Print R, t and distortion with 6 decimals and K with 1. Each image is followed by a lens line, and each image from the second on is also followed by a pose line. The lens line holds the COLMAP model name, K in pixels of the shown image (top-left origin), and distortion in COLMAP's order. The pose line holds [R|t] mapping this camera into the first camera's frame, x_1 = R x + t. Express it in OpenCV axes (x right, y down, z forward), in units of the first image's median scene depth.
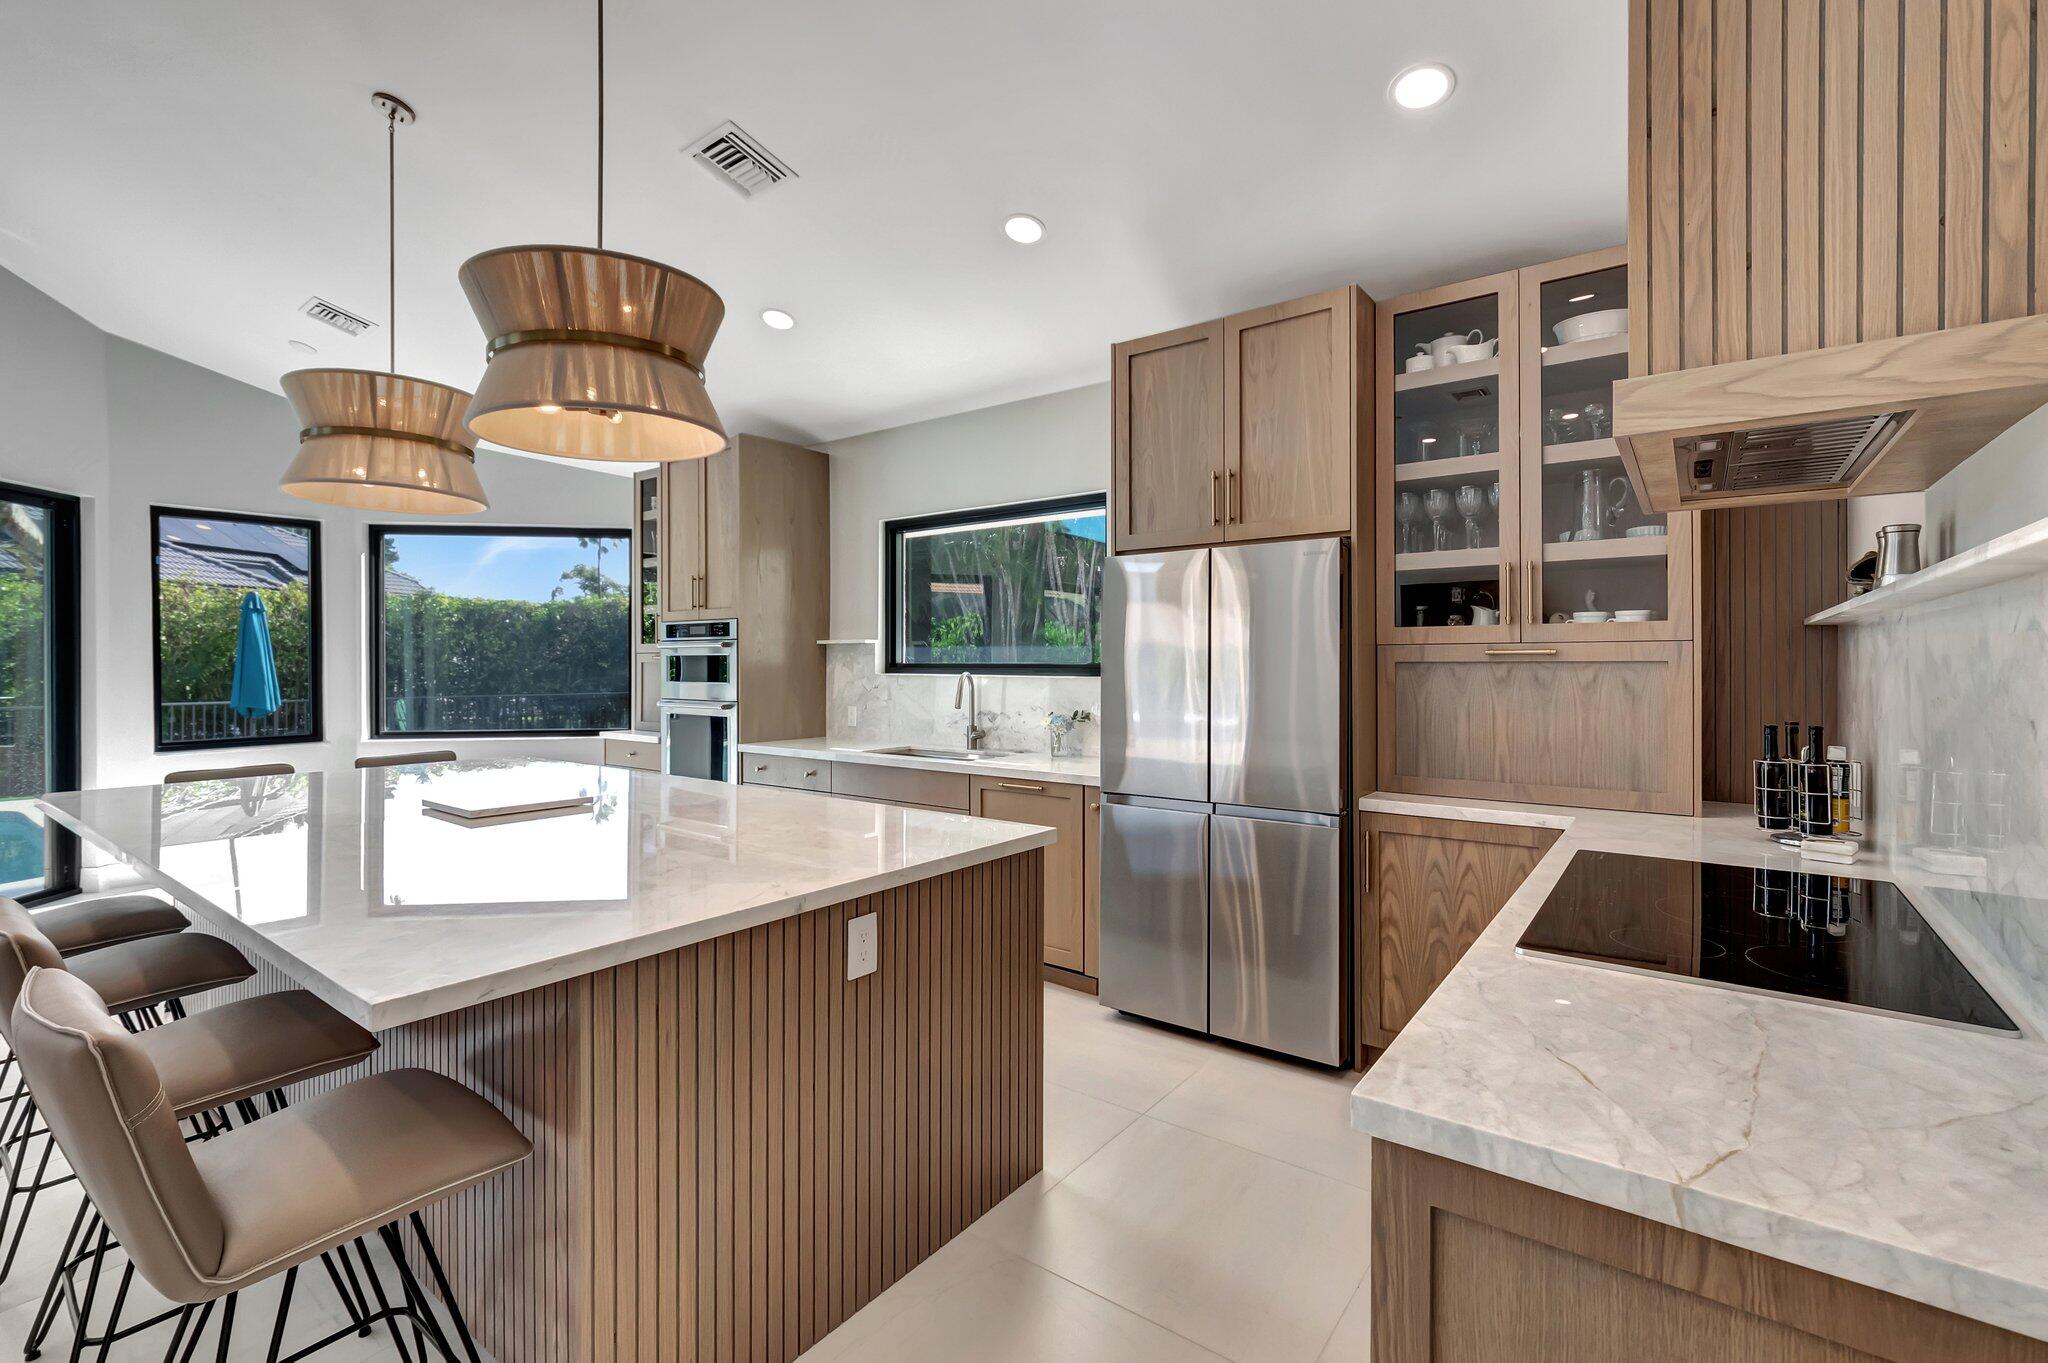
lens RADIAL K [[916.7, 0, 1010.1], [0, 916.7, 665.8], [0, 0, 1]] dist [-0.003463, -0.000120]
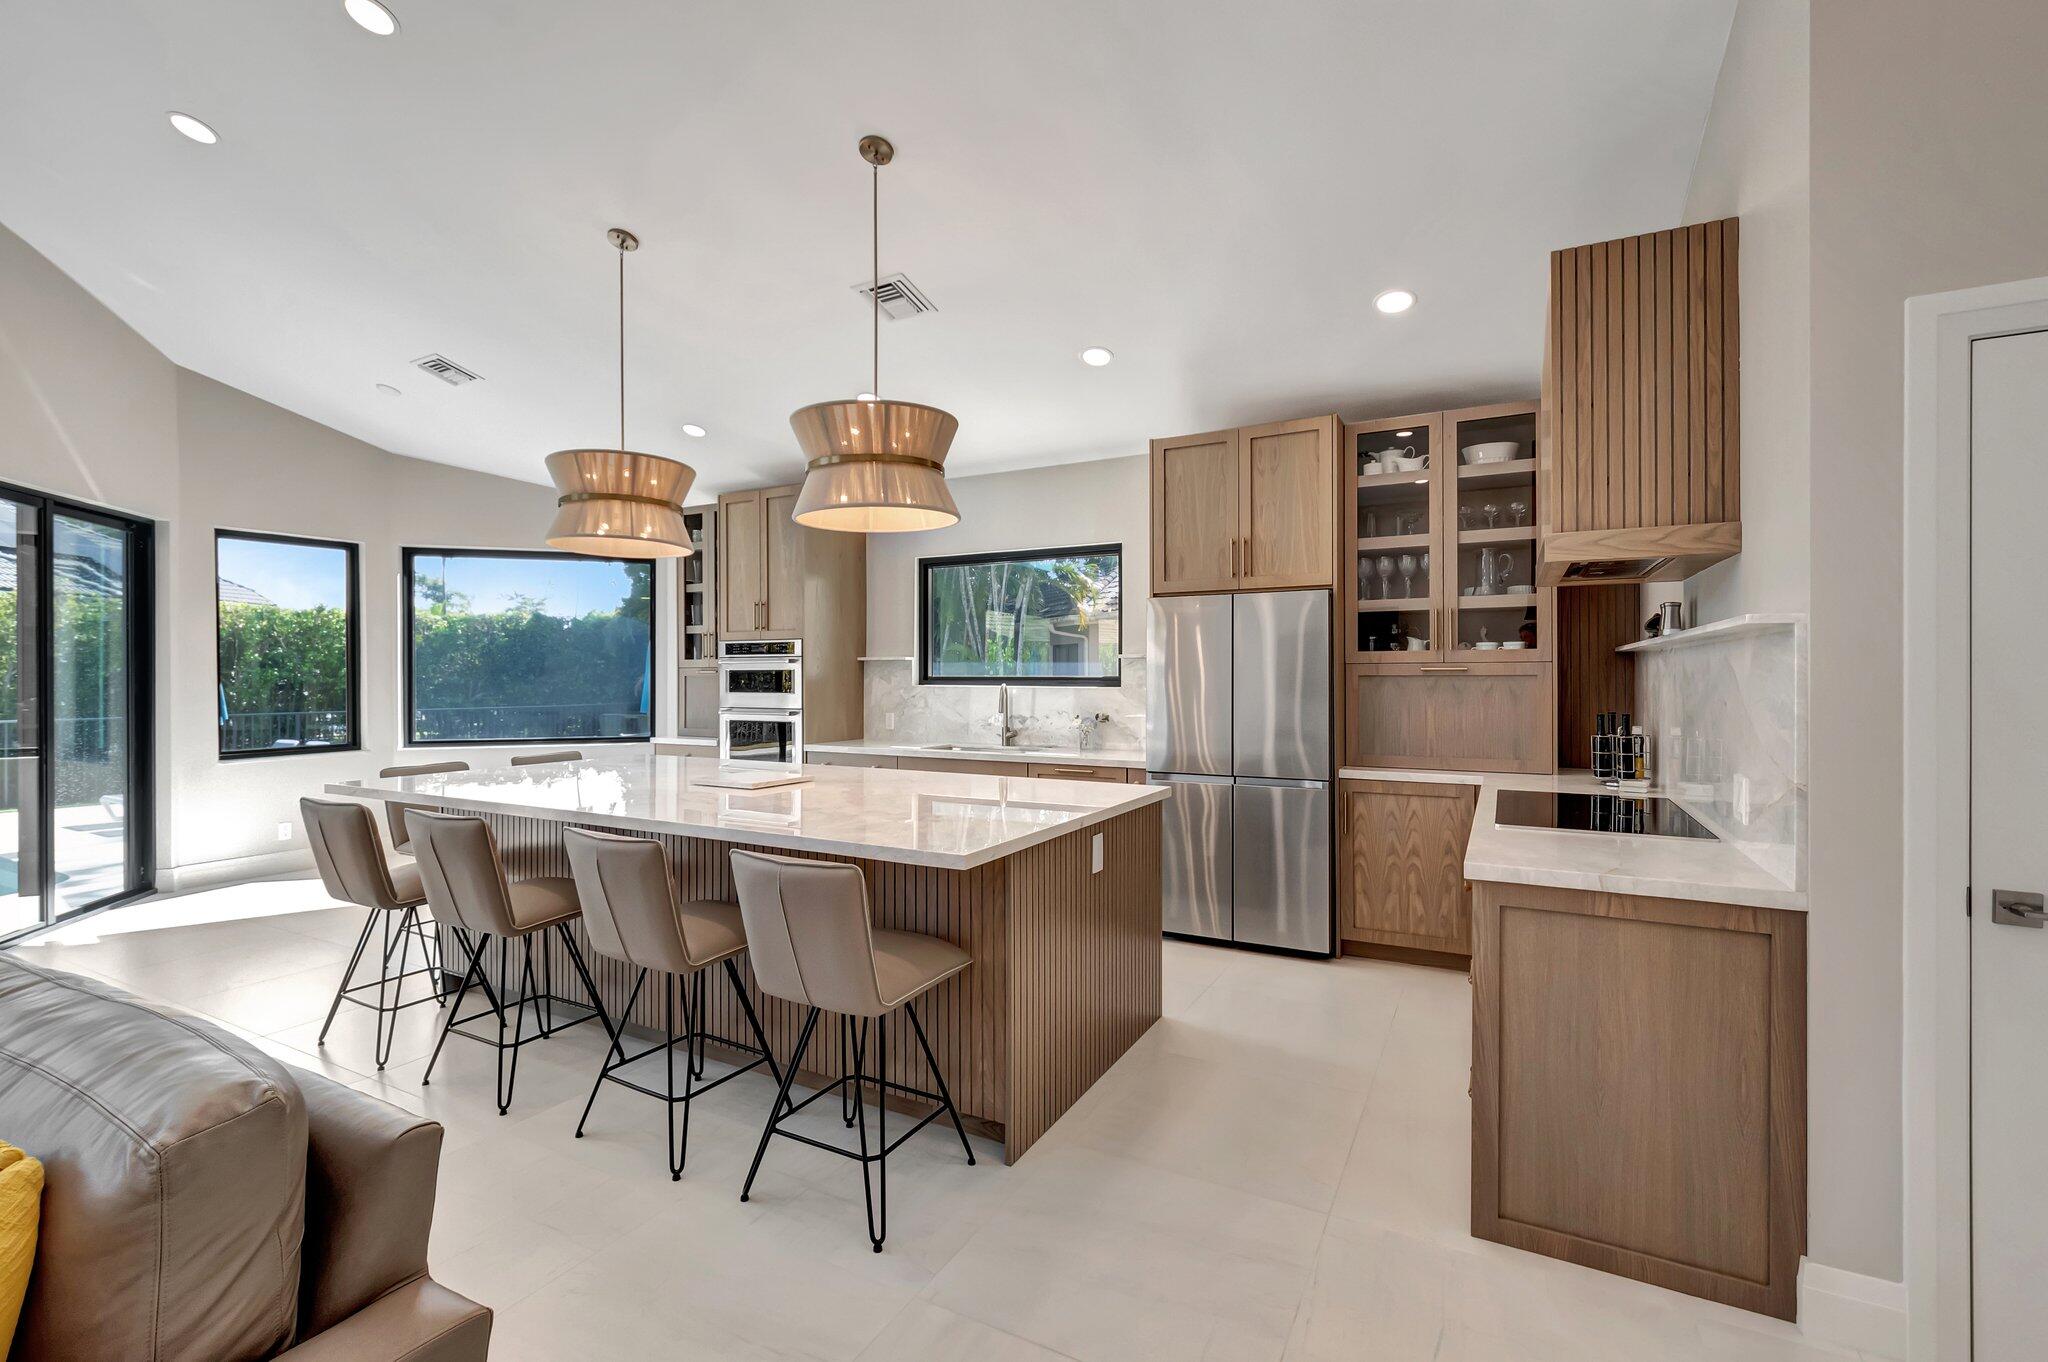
lens RADIAL K [[901.6, 0, 1016.9], [0, 901.6, 677.6], [0, 0, 1]] dist [-0.000013, -0.000447]
pose [[0.988883, -0.000006, 0.148694, -0.293821], [0.000340, 0.999997, -0.002222, 0.001830], [-0.148694, 0.002248, 0.988881, -0.293509]]
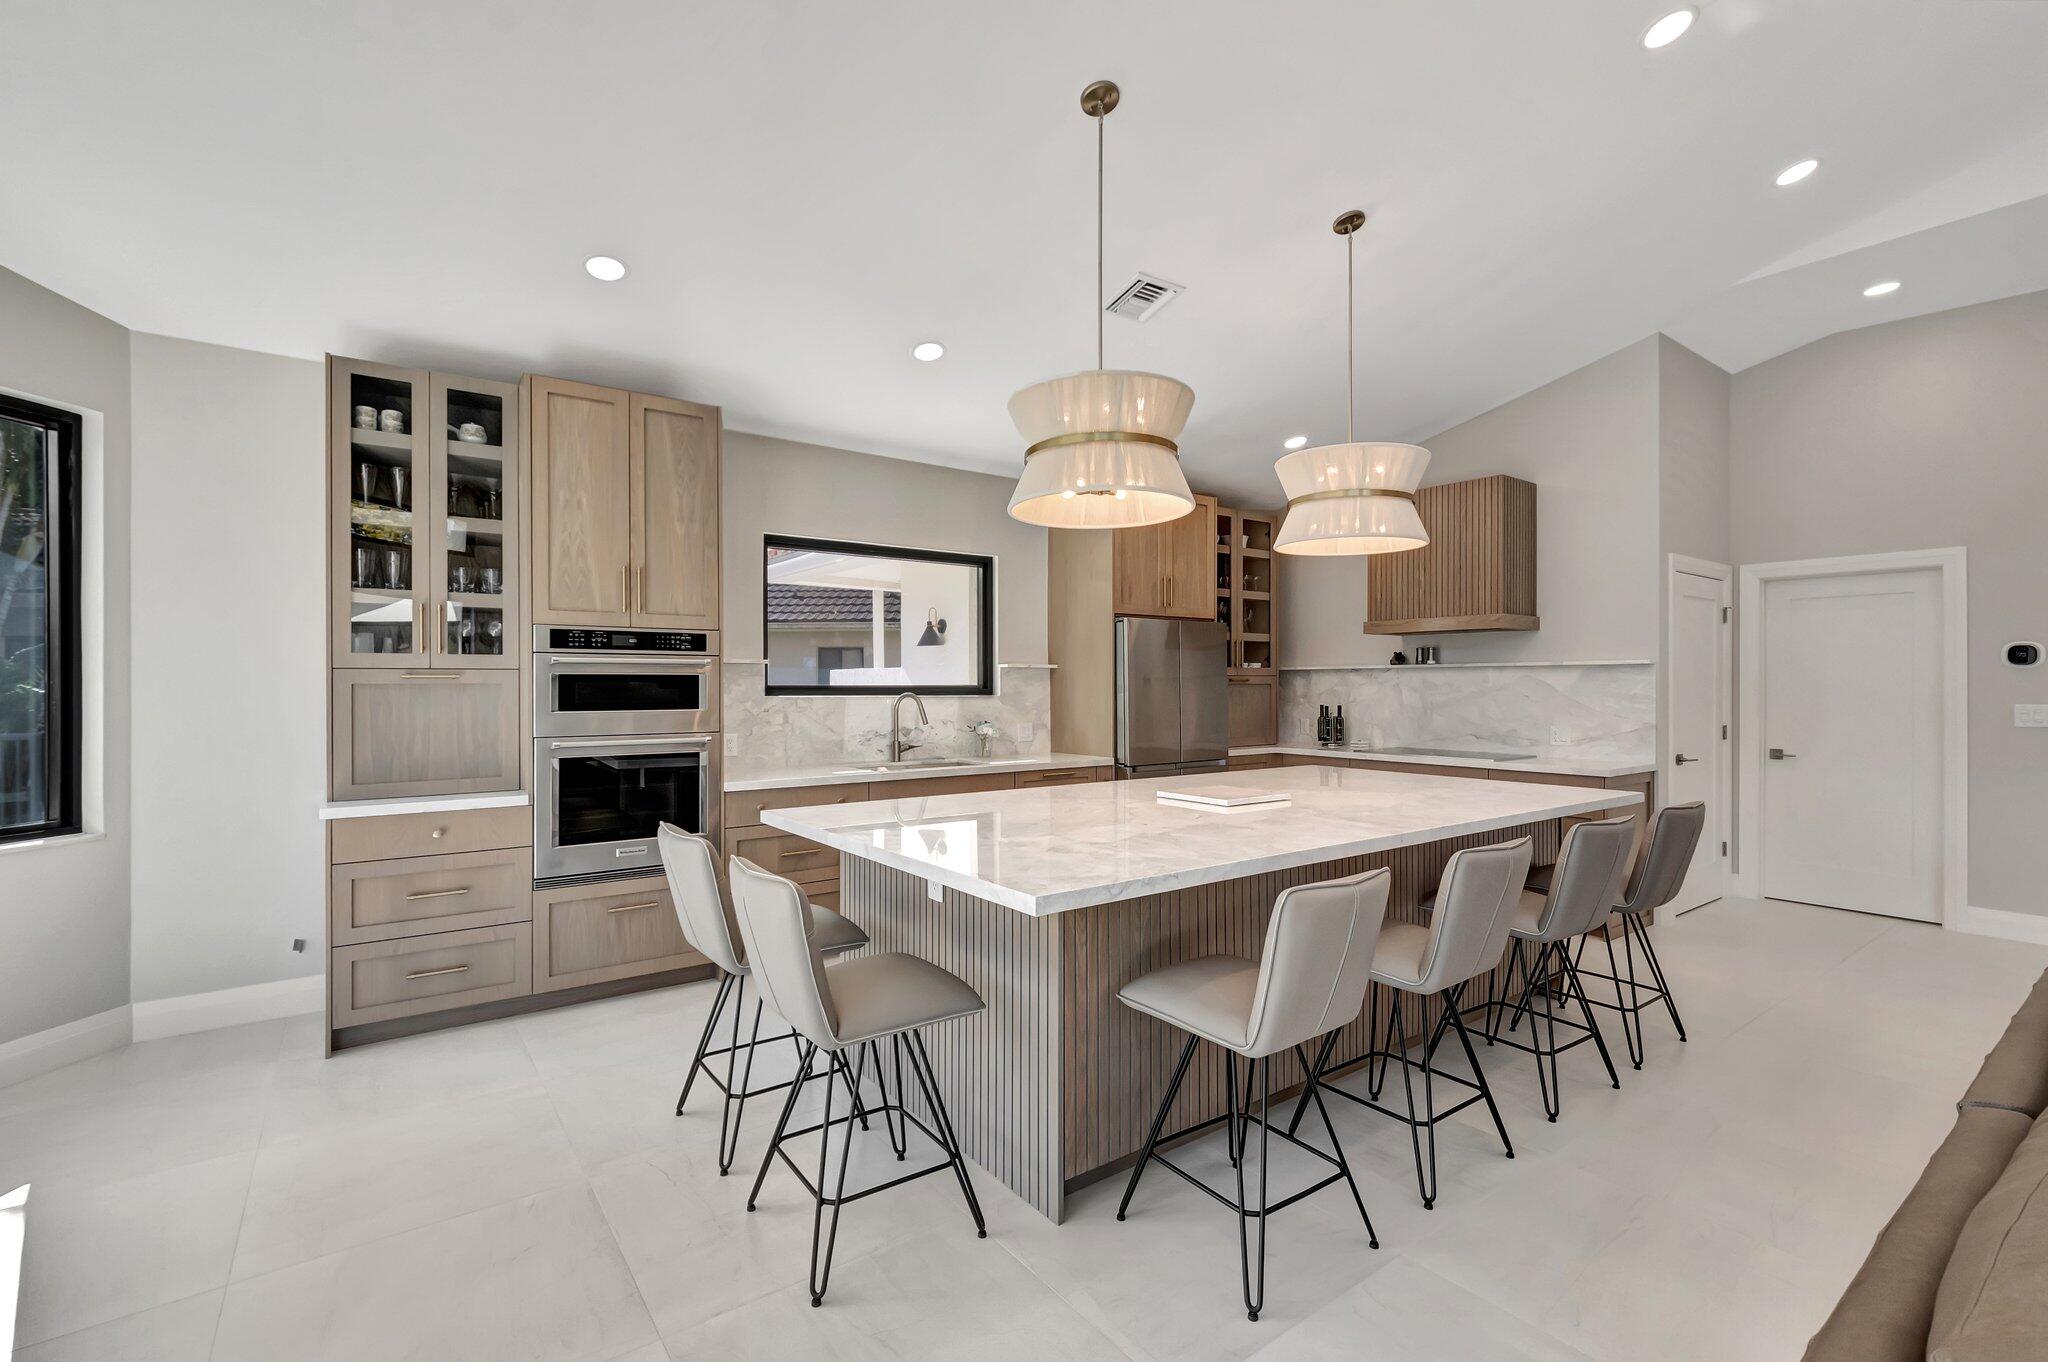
lens RADIAL K [[916.7, 0, 1010.1], [0, 916.7, 665.3], [0, 0, 1]] dist [-0.003463, -0.000120]
pose [[0.292842, 0.020611, 0.955939, -1.499348], [0.003628, 0.999736, -0.022667, -0.000844], [-0.956154, 0.010106, 0.292690, 0.761856]]
